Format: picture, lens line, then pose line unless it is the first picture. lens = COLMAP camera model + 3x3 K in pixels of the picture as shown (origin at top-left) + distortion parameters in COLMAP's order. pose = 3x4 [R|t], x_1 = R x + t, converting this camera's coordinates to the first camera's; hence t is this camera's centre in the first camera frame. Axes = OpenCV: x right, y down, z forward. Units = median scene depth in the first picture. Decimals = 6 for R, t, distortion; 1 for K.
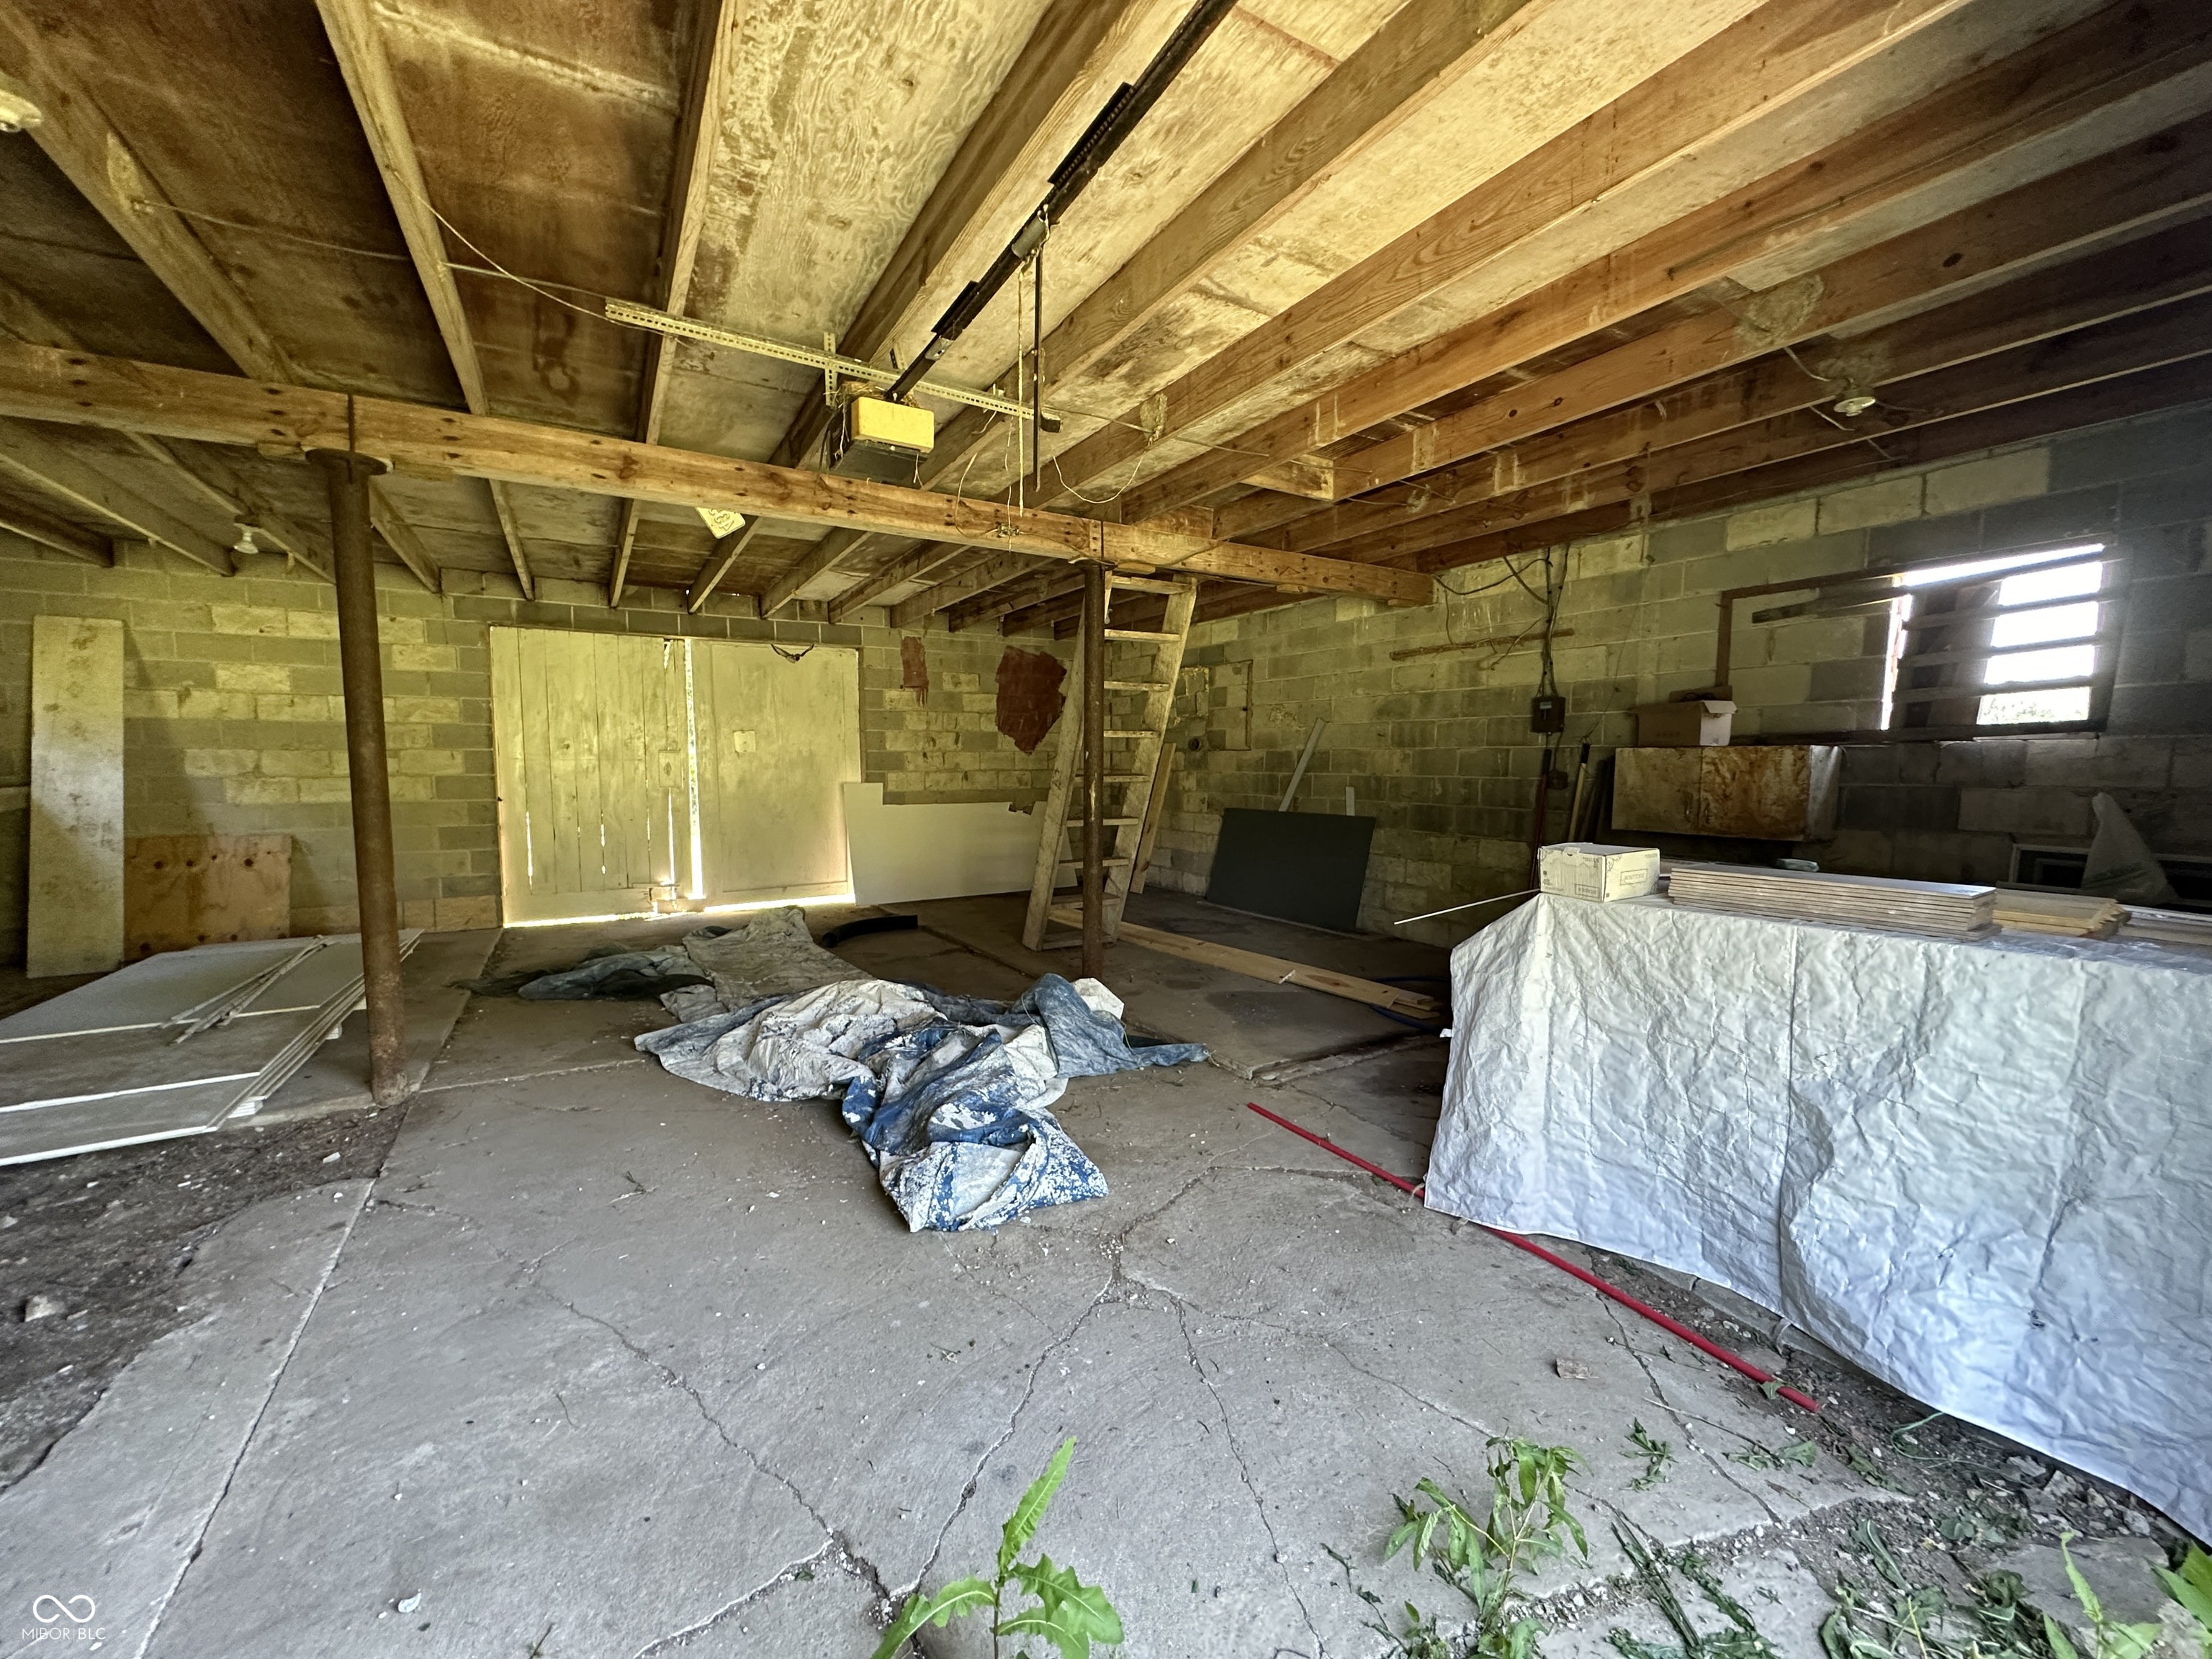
lens RADIAL K [[886.5, 0, 1103.1], [0, 886.5, 830.5], [0, 0, 1]] dist [-0.000356, 0.000542]
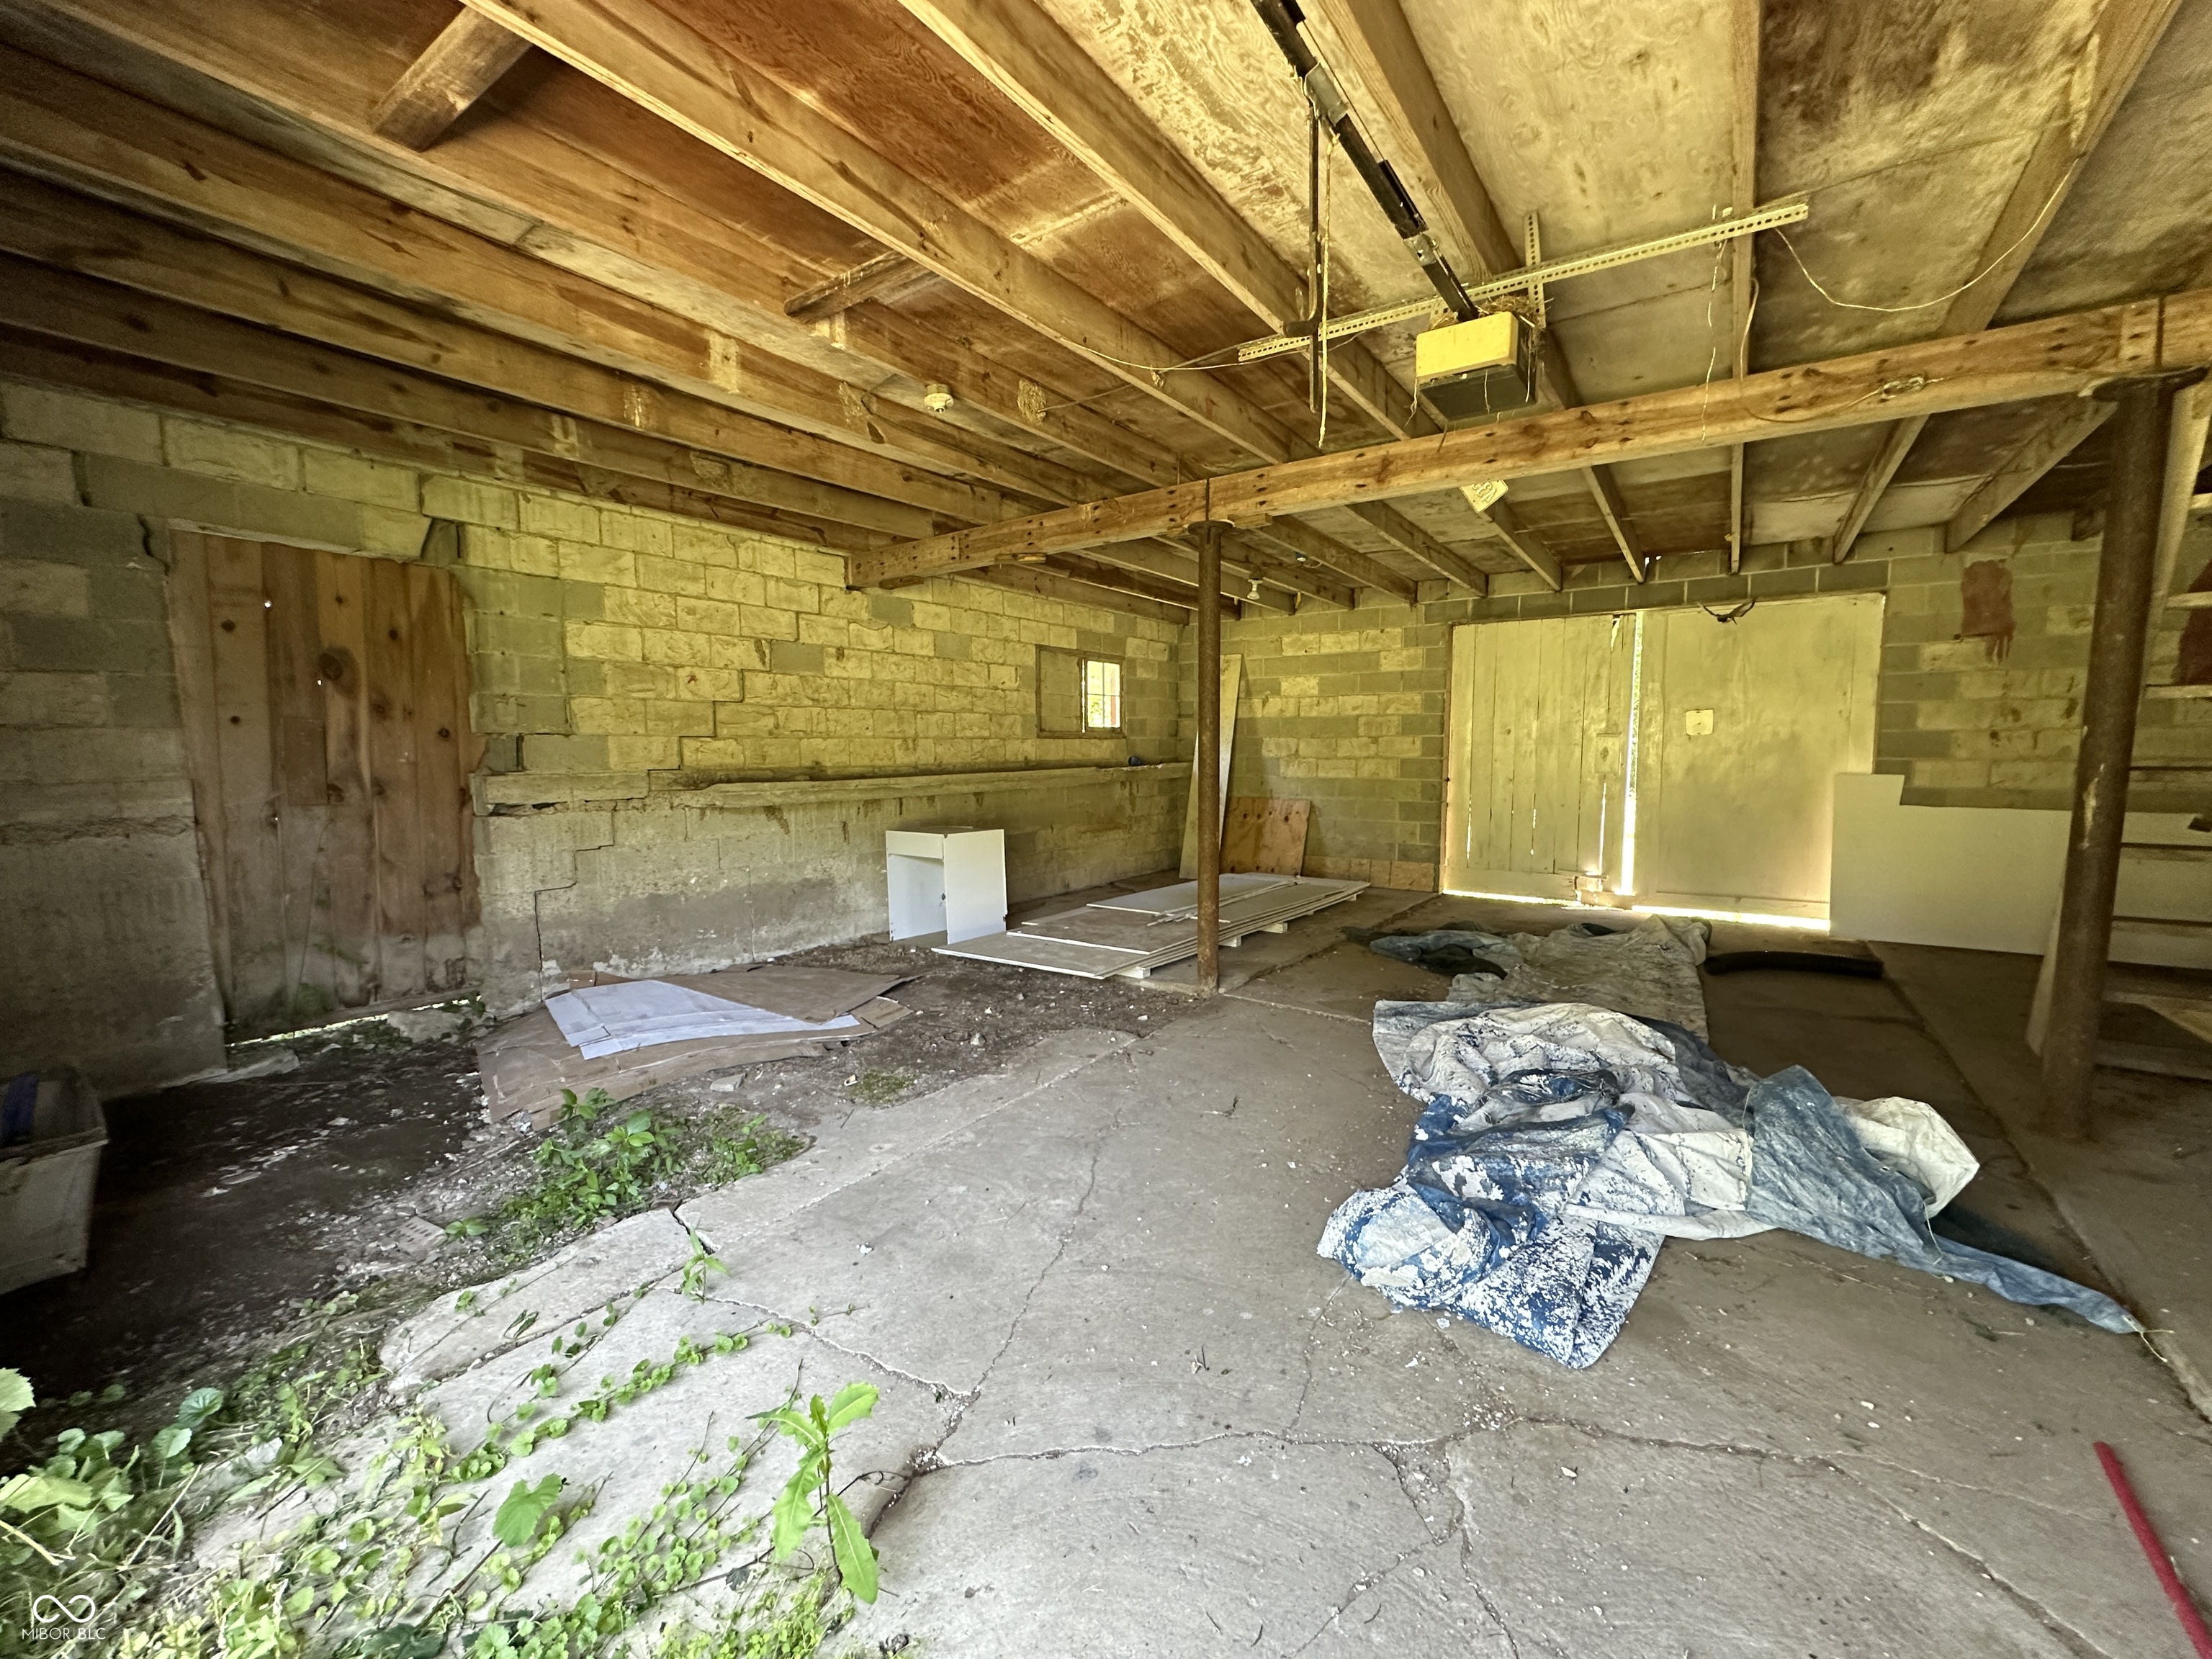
lens RADIAL K [[886.5, 0, 1103.1], [0, 886.5, 830.5], [0, 0, 1]] dist [-0.000356, 0.000542]
pose [[0.409740, 0.084316, -0.908297, 0.324961], [-0.069186, 0.995723, 0.061222, -0.018413], [0.909575, 0.037757, 0.413821, 0.261076]]
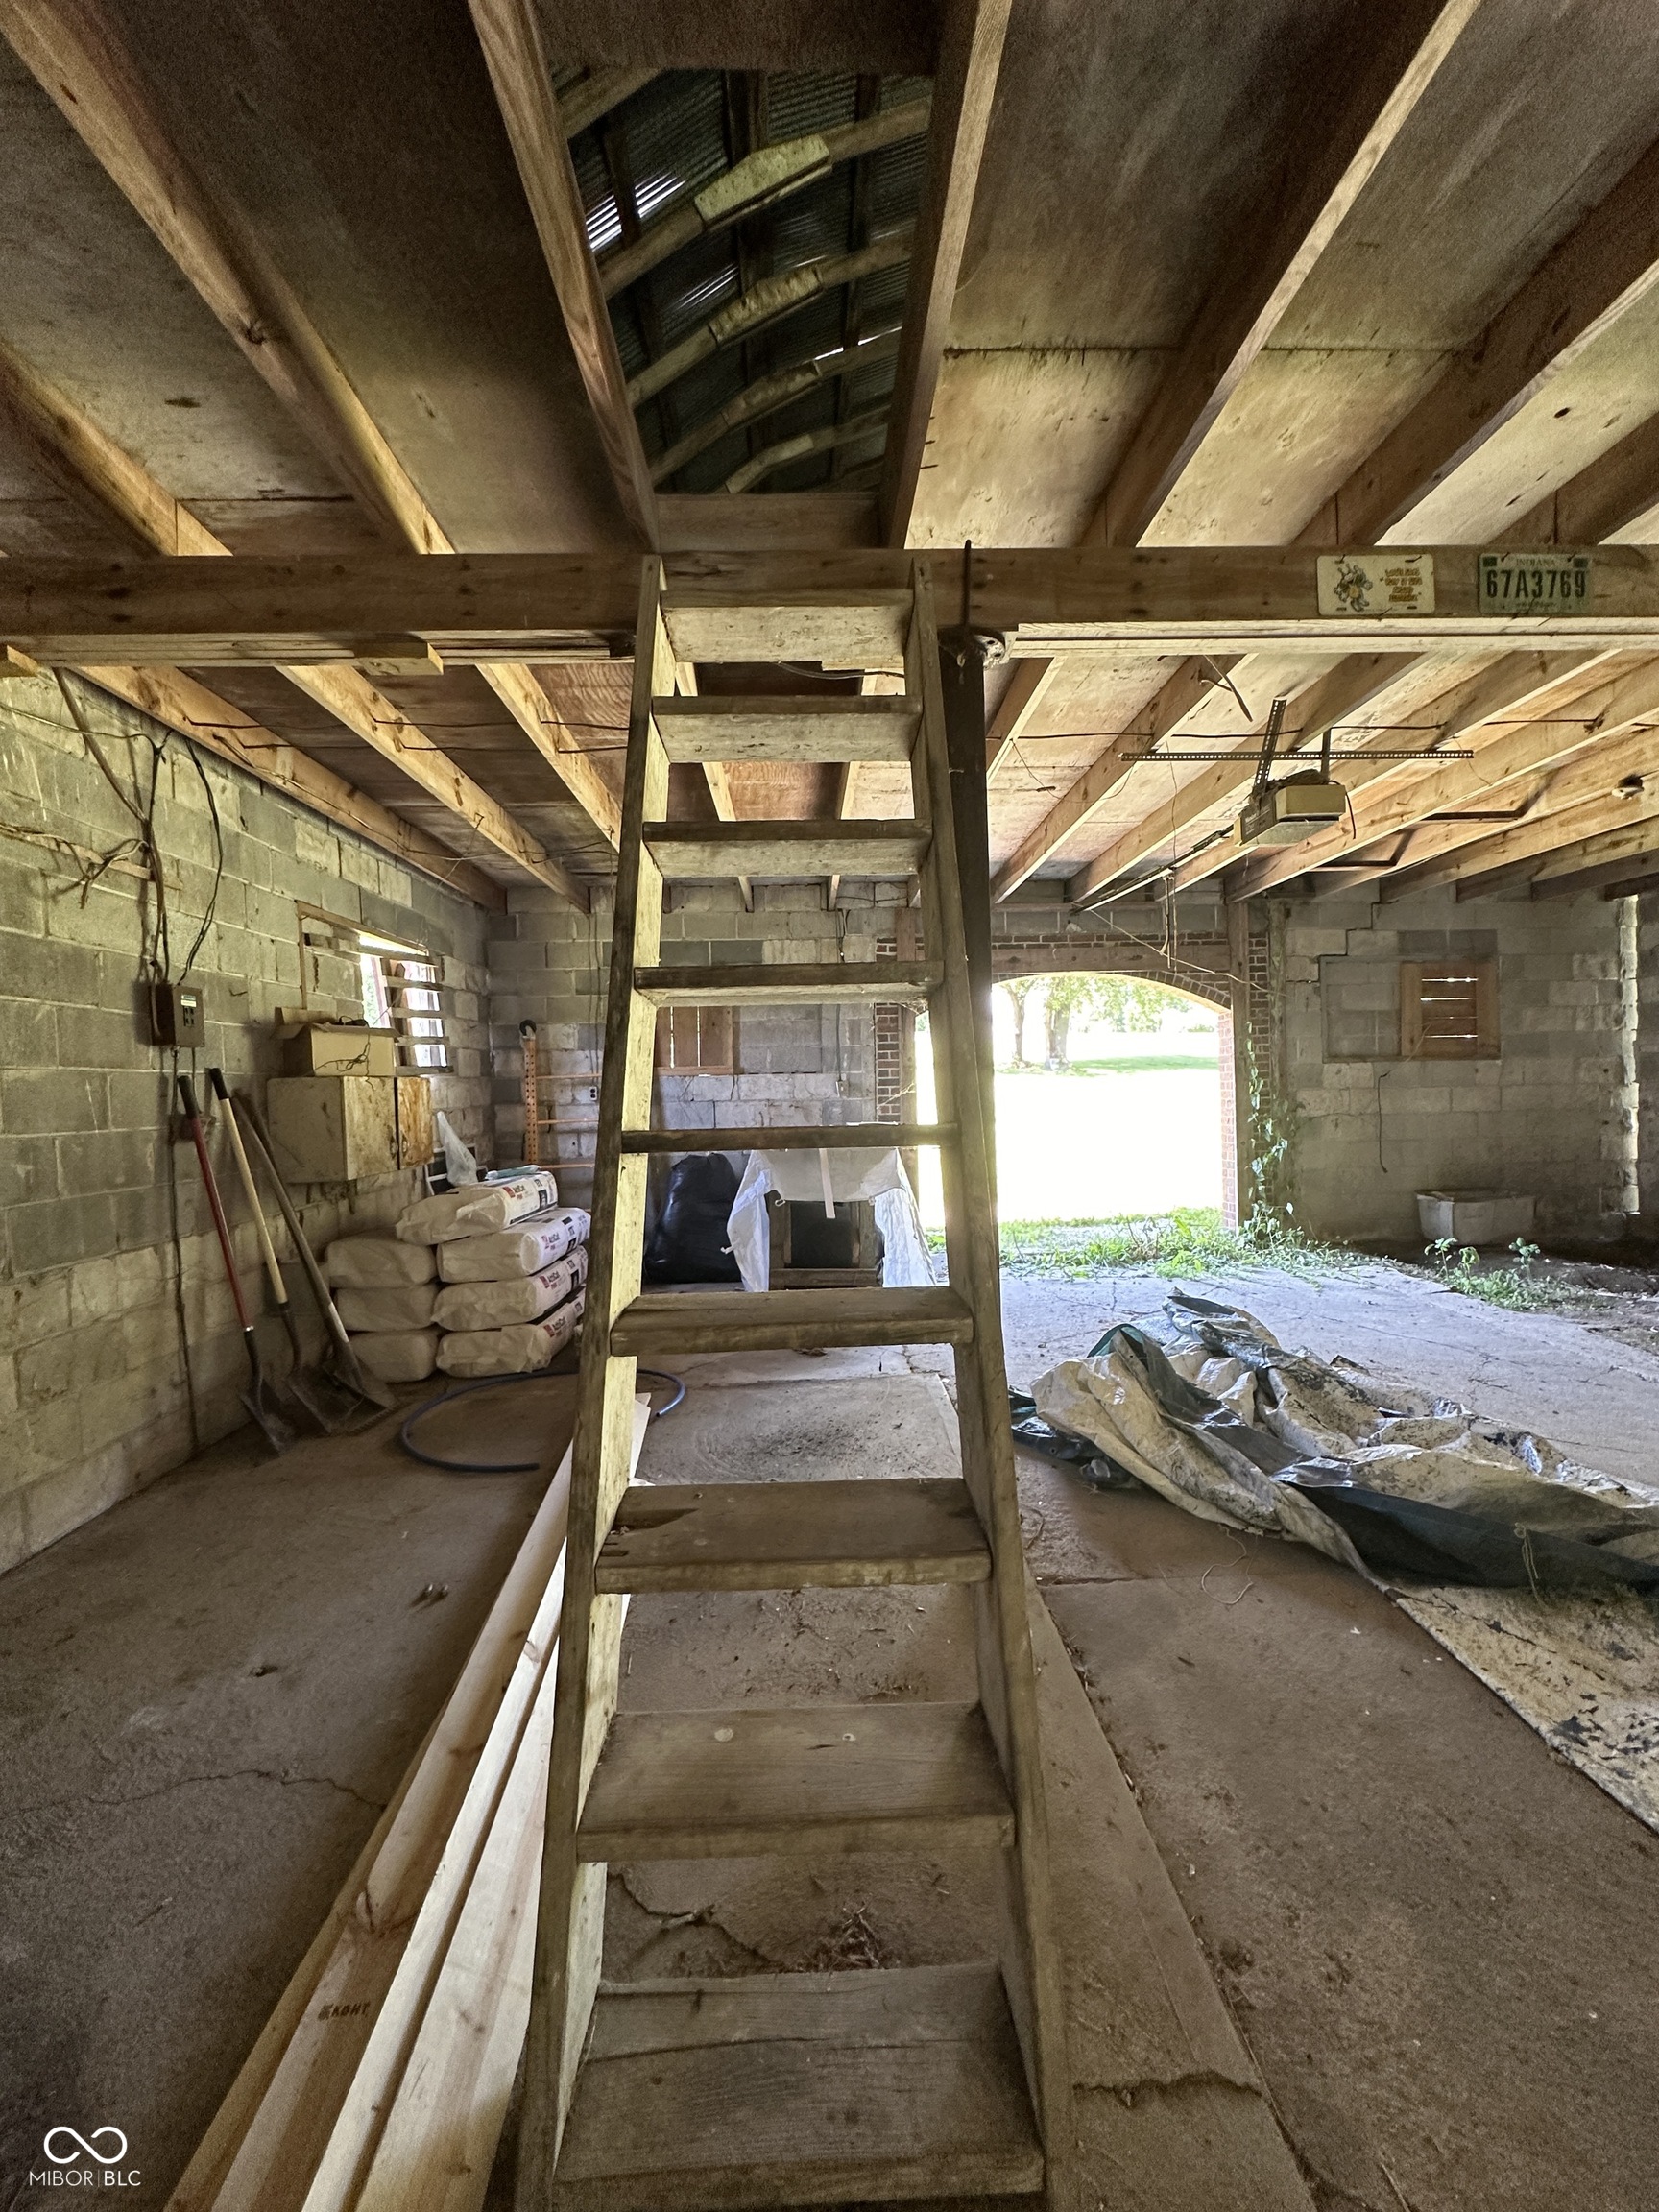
lens RADIAL K [[886.5, 0, 829.5], [0, 886.5, 1106.0], [0, 0, 1]] dist [-0.000356, 0.000542]
pose [[-0.876269, 0.009710, 0.481724, -0.222538], [0.061661, 0.993836, 0.092129, -0.146488], [-0.477860, 0.110434, -0.871467, 1.917143]]
